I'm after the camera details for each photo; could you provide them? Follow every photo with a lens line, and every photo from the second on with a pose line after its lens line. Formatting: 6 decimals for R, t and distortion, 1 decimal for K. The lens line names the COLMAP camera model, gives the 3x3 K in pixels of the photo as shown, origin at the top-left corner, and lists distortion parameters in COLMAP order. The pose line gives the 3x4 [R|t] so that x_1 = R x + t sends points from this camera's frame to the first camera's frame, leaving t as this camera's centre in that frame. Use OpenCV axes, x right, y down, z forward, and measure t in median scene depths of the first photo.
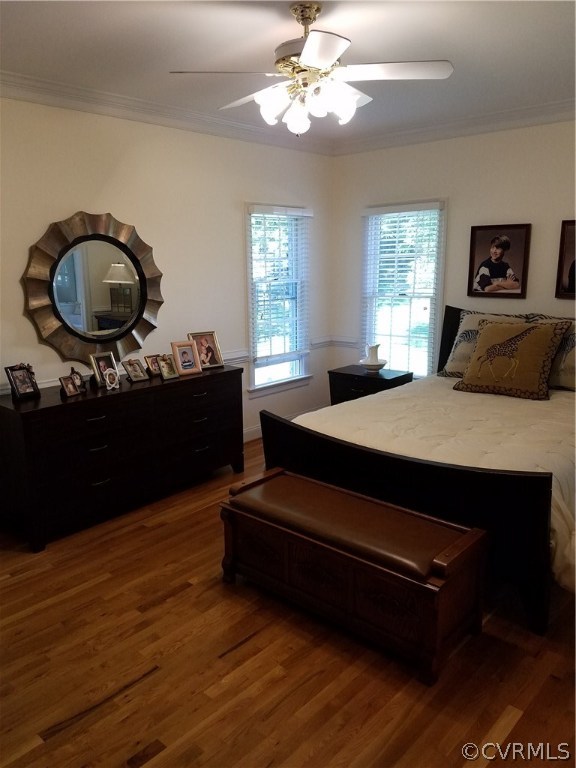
lens RADIAL K [[594.0, 0, 285.0], [0, 594.0, 386.9], [0, 0, 1]] dist [0.287251, -0.536932]
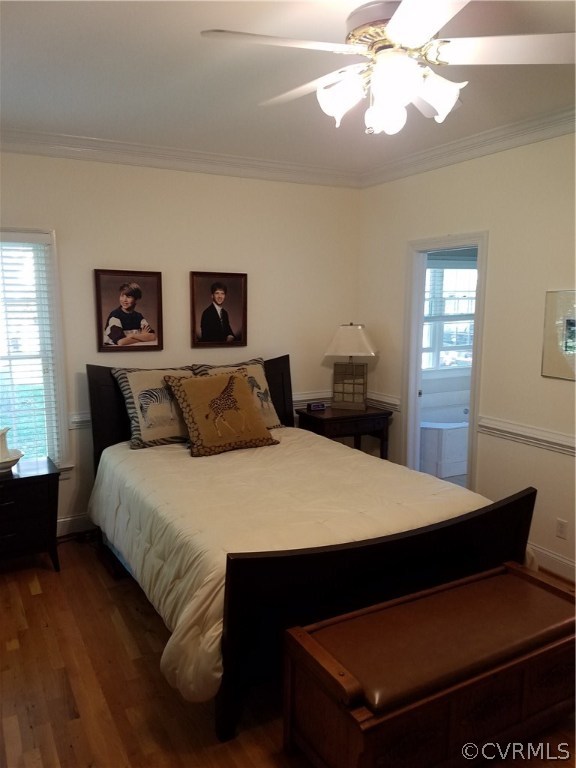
lens RADIAL K [[594.0, 0, 285.0], [0, 594.0, 386.9], [0, 0, 1]] dist [0.287251, -0.536932]
pose [[0.356531, -0.130862, 0.925073, -0.395451], [0.198859, 0.978083, 0.061719, -0.107235], [-0.912875, 0.161955, 0.374740, 0.485784]]
